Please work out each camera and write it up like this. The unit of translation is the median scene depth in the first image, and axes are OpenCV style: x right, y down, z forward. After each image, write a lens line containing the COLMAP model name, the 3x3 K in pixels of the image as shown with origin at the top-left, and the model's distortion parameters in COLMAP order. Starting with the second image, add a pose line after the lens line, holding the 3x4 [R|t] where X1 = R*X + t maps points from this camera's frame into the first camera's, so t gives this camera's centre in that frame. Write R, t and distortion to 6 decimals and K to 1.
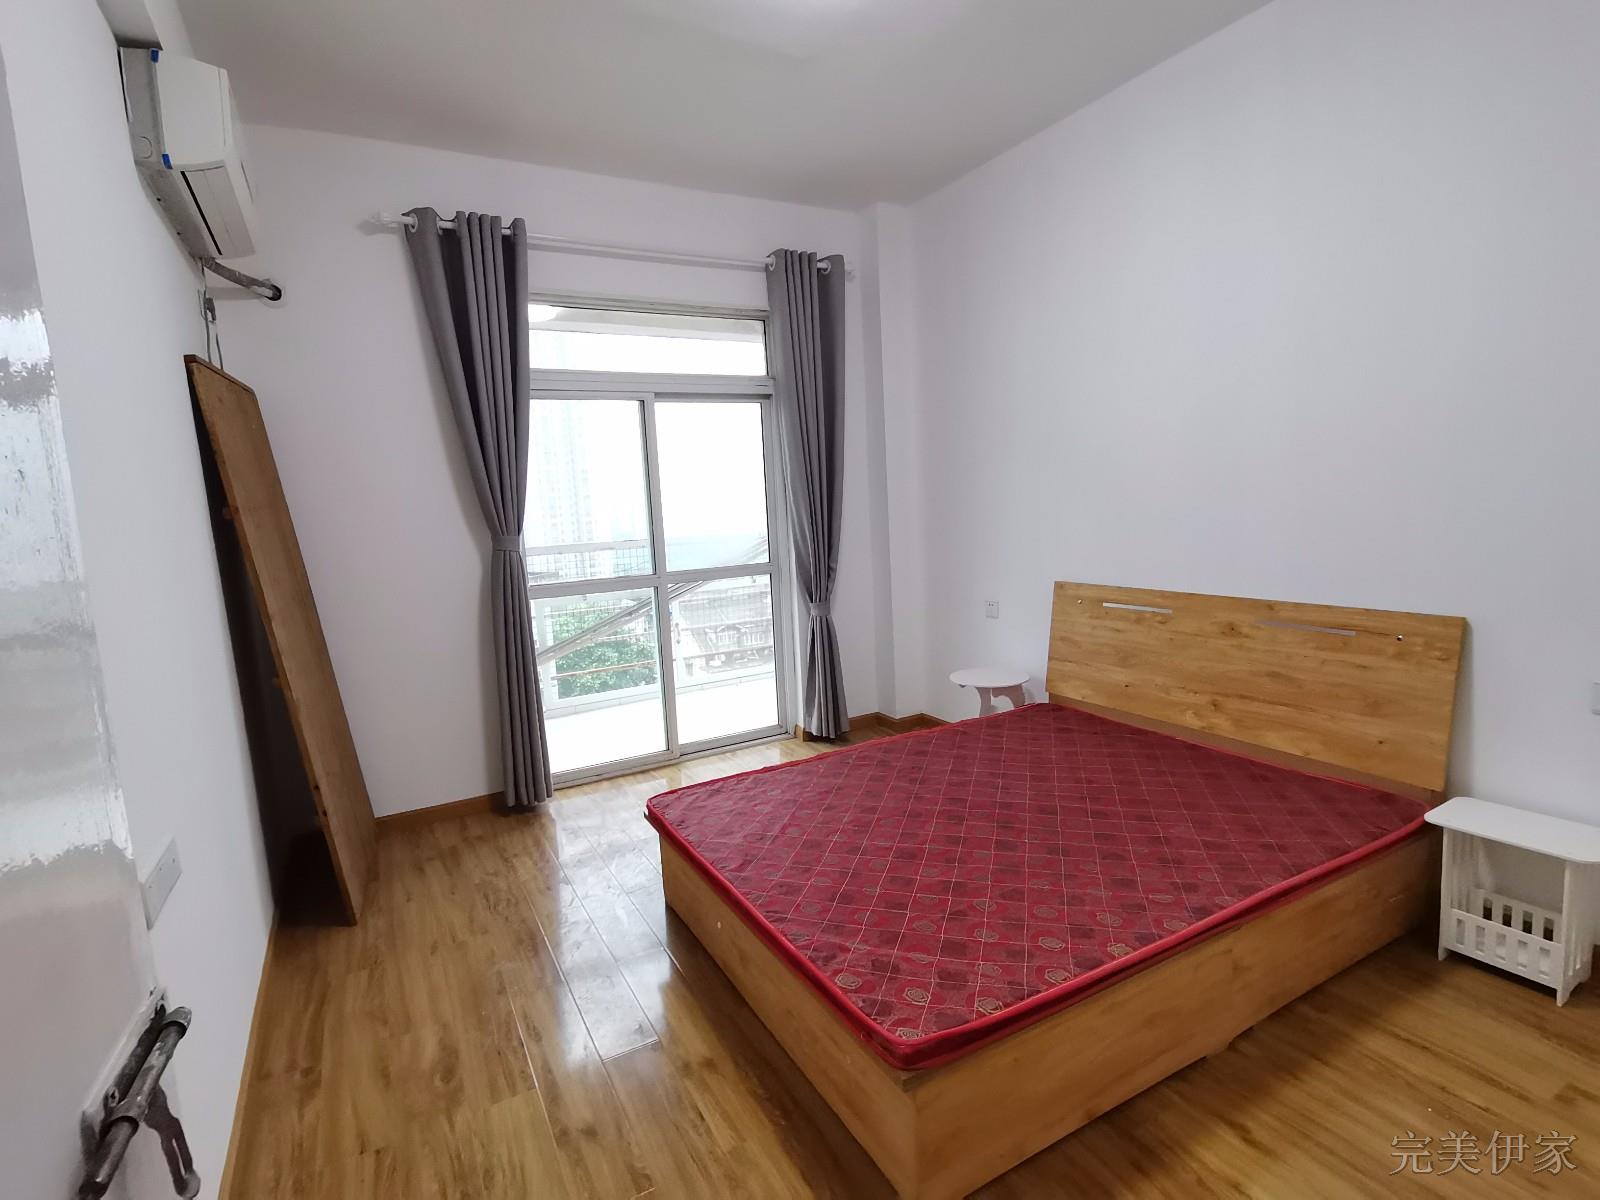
lens RADIAL K [[797.5, 0, 803.6], [0, 797.5, 597.2], [0, 0, 1]] dist [0.001882, -0.002142]
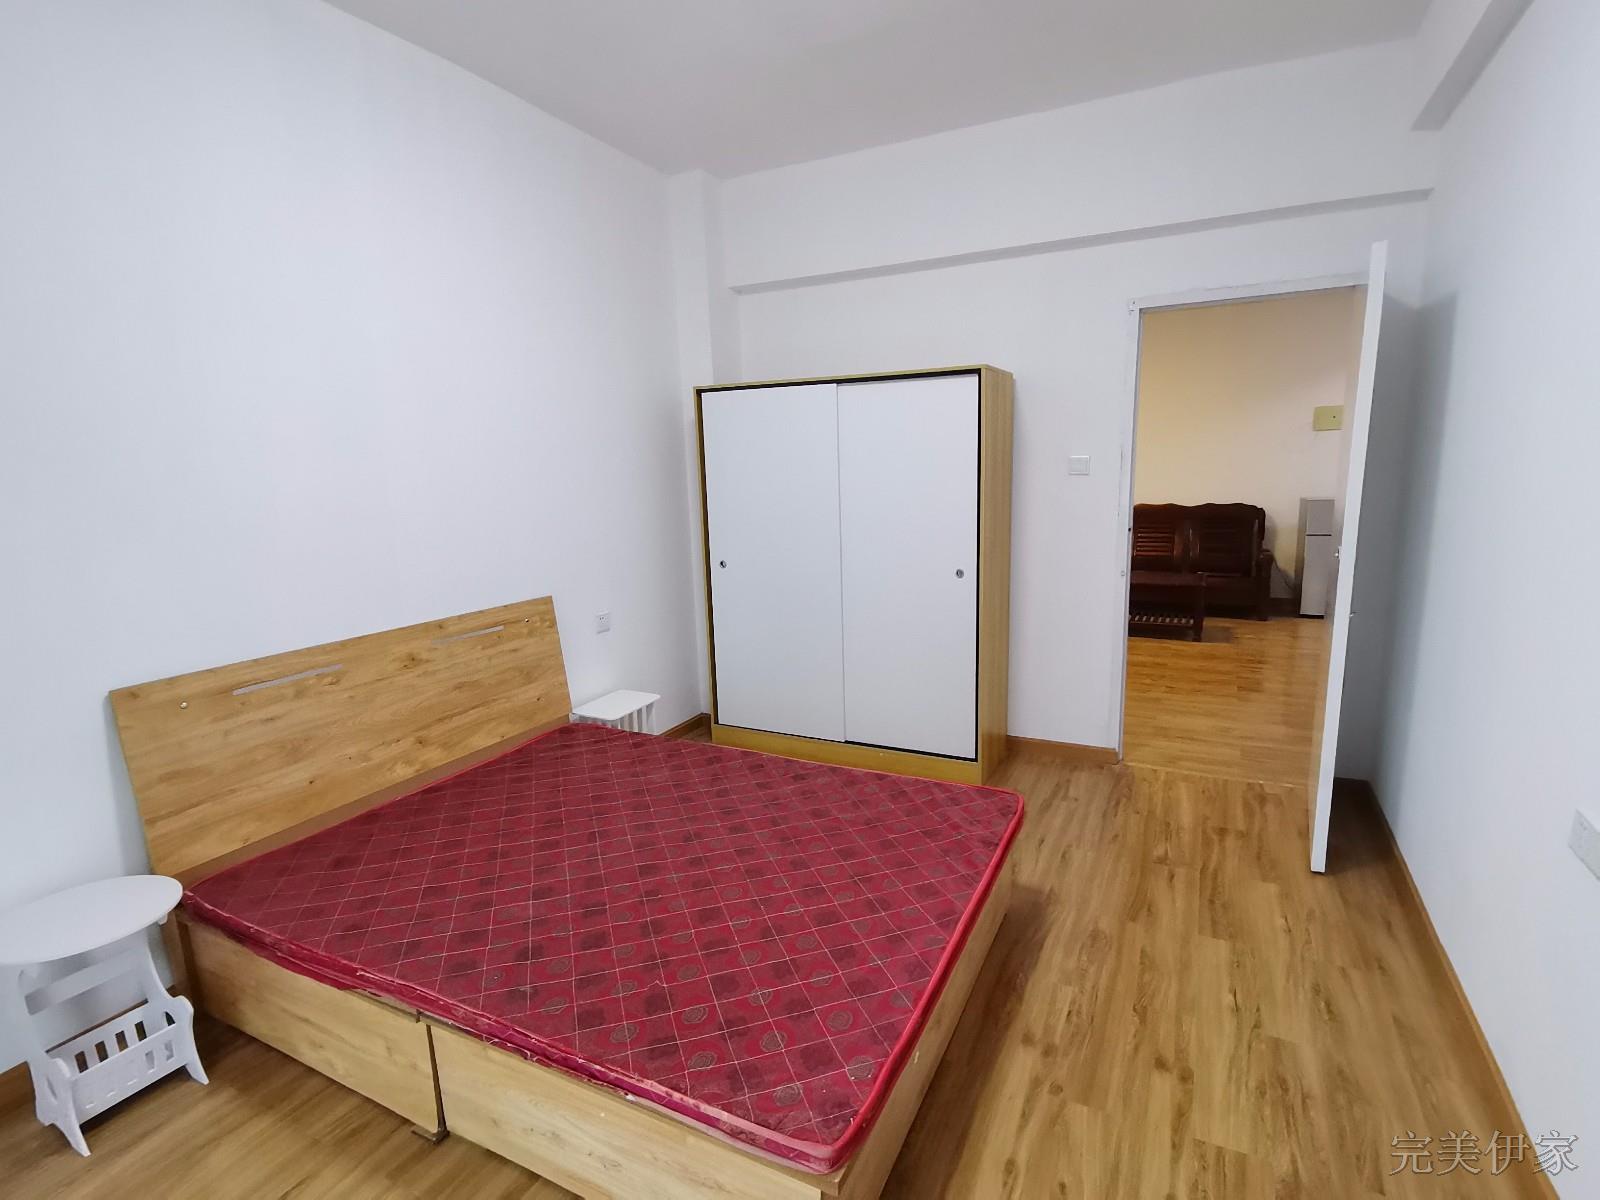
lens RADIAL K [[797.5, 0, 802.5], [0, 797.5, 599.1], [0, 0, 1]] dist [0.001882, -0.002142]
pose [[-0.561986, -0.076773, 0.823576, -0.522078], [0.156040, 0.967965, 0.196710, -0.148879], [-0.812295, 0.239059, -0.532004, 1.130717]]
